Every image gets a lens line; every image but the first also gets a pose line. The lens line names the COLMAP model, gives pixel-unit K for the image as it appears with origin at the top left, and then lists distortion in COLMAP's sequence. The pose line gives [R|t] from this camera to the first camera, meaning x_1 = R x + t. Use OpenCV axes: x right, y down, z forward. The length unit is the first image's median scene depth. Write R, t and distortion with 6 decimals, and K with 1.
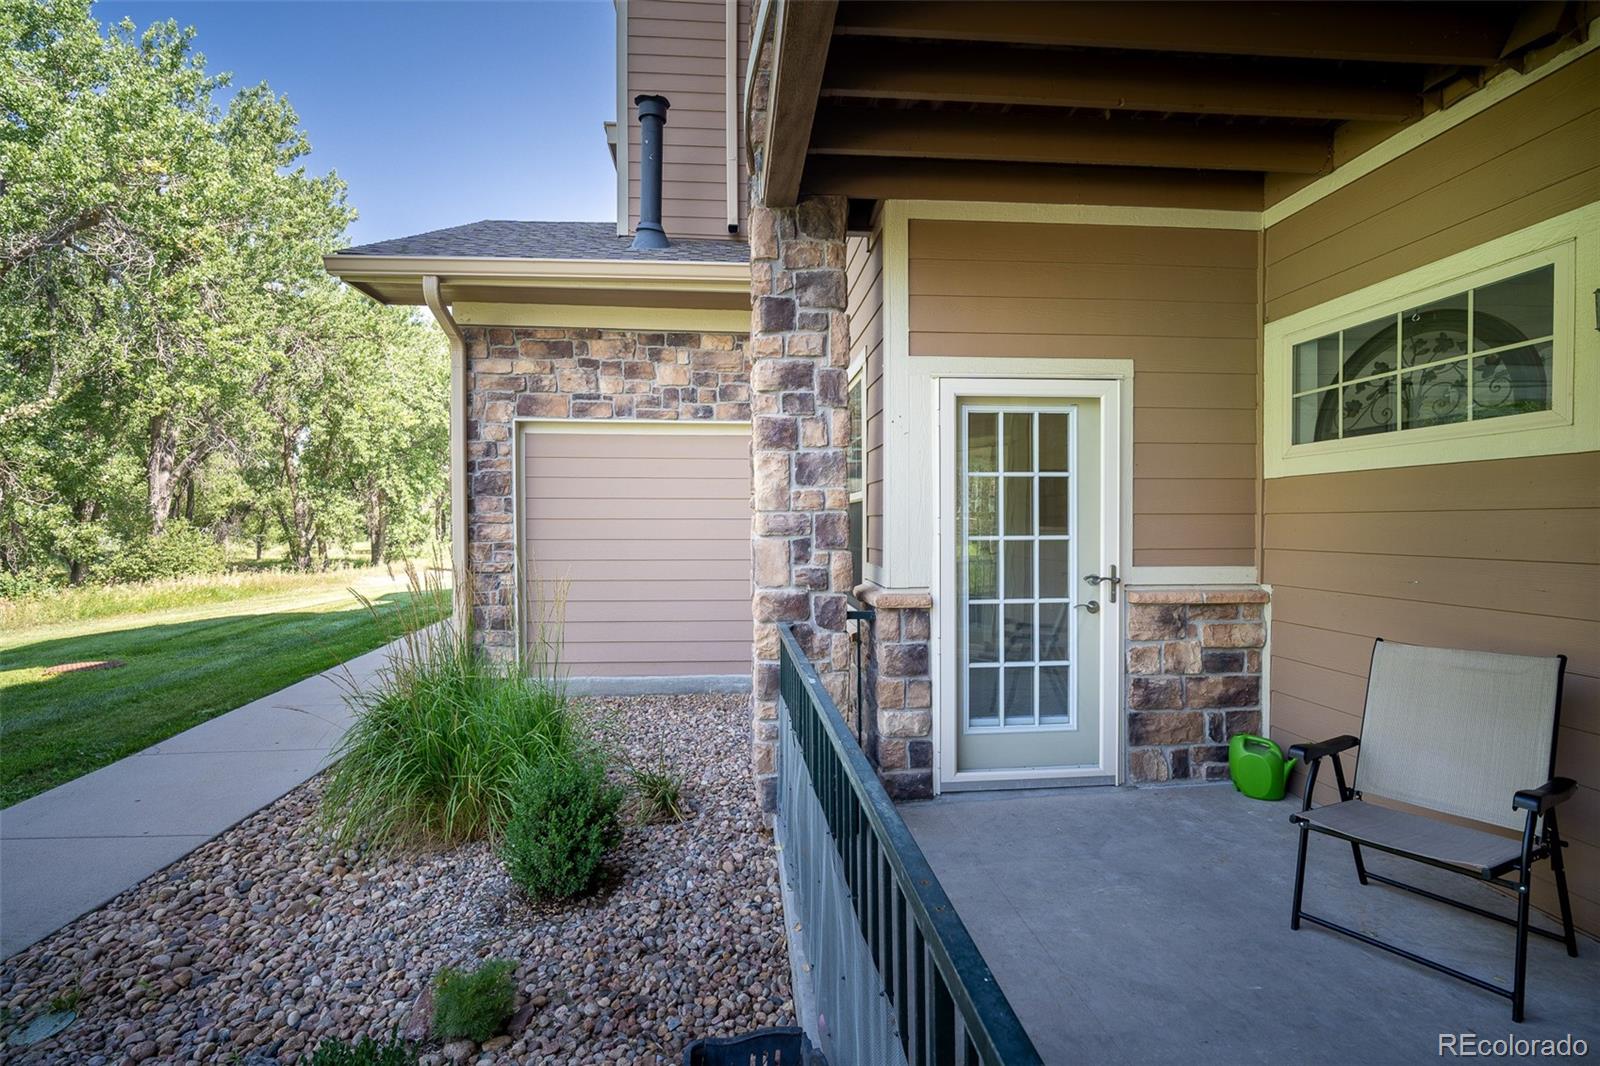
lens RADIAL K [[733.5, 0, 741.5], [0, 733.5, 543.4], [0, 0, 1]] dist [-0.002896, -0.000016]
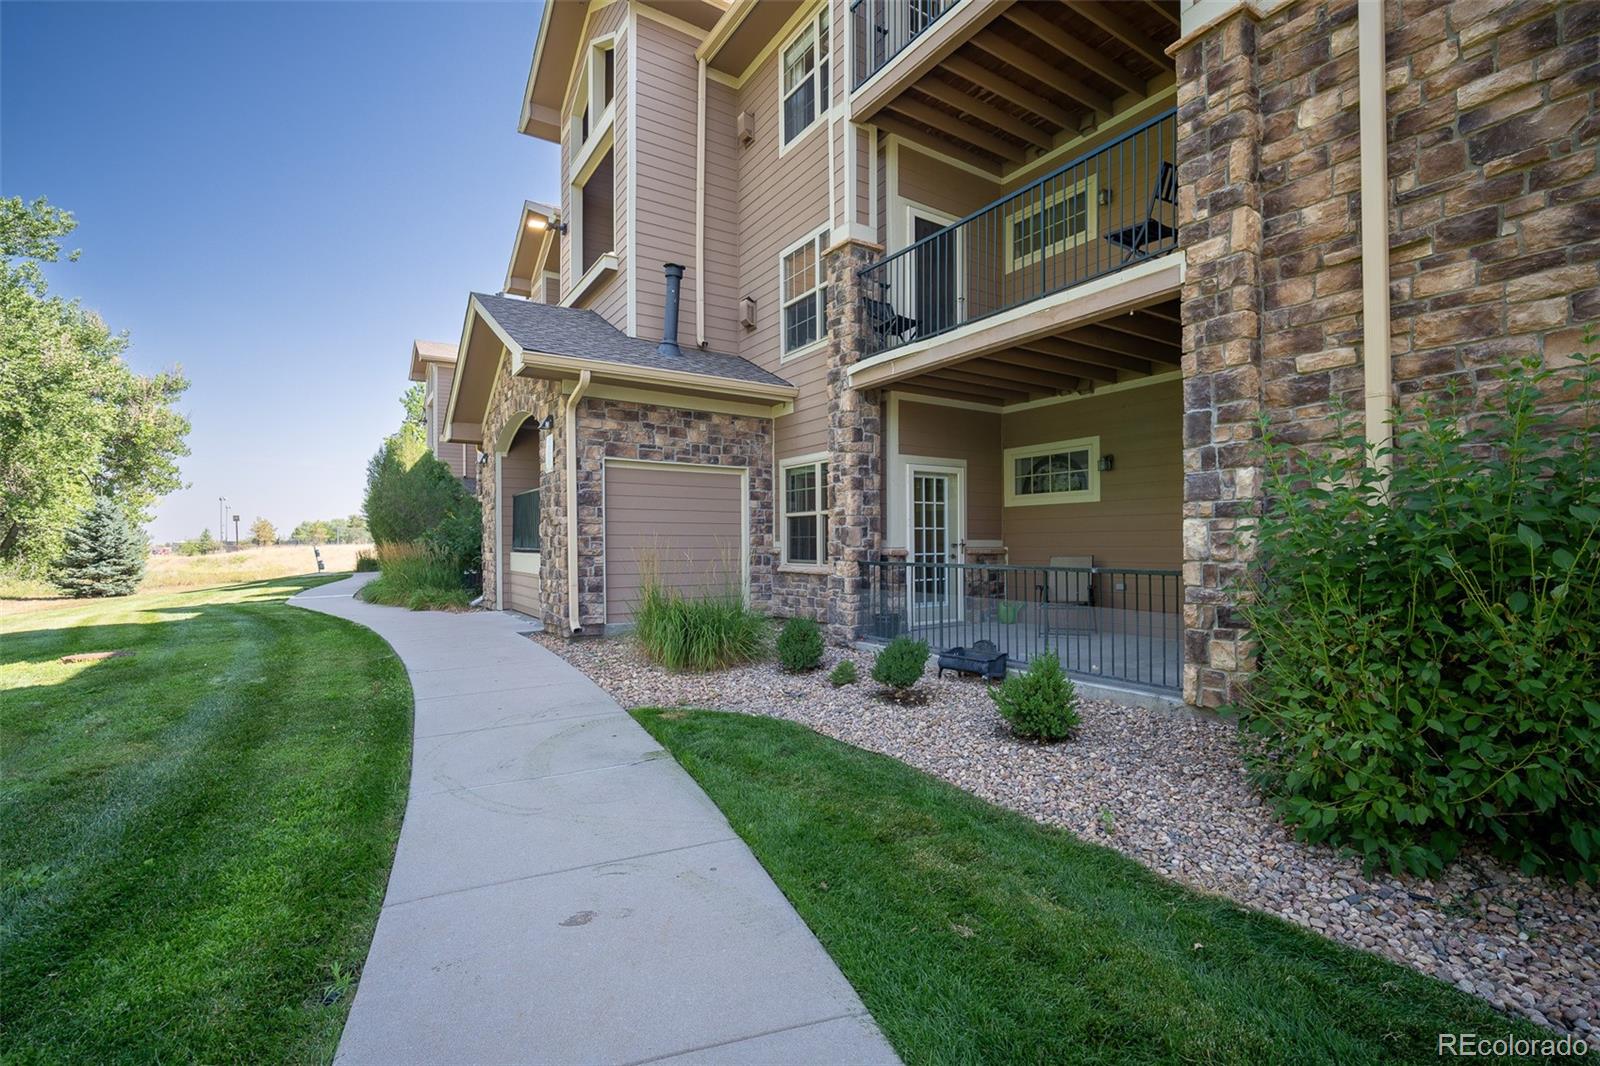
lens RADIAL K [[733.5, 0, 746.5], [0, 733.5, 553.6], [0, 0, 1]] dist [-0.002896, -0.000016]
pose [[0.897840, -0.003495, 0.440308, -1.263352], [0.009957, 0.999874, -0.012368, 0.101431], [-0.440210, 0.015489, 0.897761, -0.946294]]
